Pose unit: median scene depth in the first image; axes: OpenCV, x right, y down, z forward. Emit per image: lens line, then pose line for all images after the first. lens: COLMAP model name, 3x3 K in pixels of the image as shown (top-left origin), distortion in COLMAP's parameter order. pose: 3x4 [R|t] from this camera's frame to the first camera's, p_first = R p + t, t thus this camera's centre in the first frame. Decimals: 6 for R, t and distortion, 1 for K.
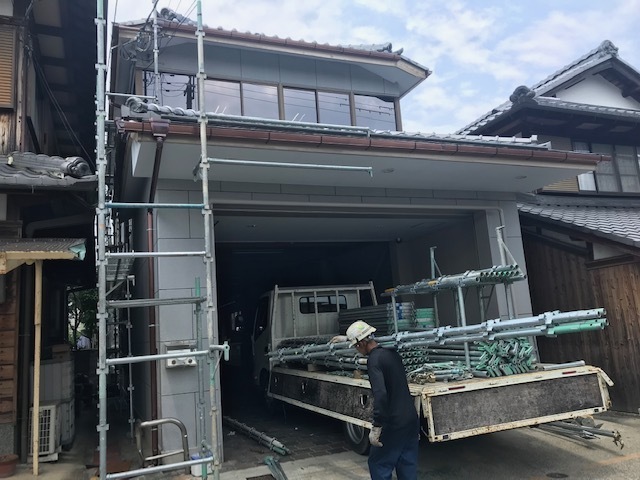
lens RADIAL K [[520.0, 0, 320.0], [0, 520.0, 240.0], [0, 0, 1]] dist [0.001739, 0.006439]
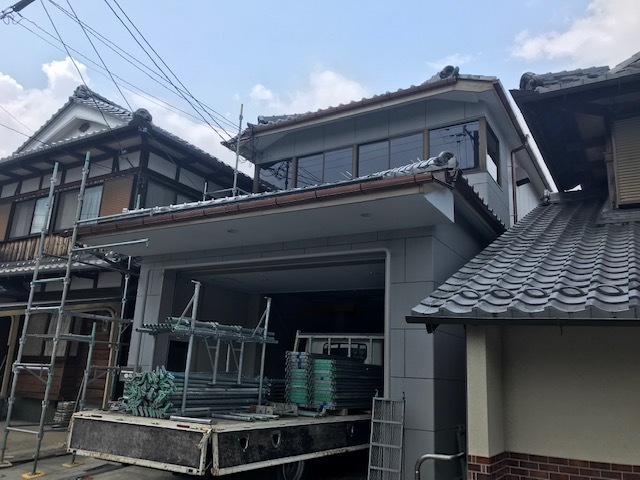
lens RADIAL K [[533.6, 0, 319.9], [0, 533.6, 215.2], [0, 0, 1]] dist [0.002854, 0.001625]
pose [[0.598053, -0.136512, -0.789745, 0.898071], [0.040660, 0.989286, -0.140214, 0.003944], [0.800424, 0.051745, 0.597196, 0.341851]]
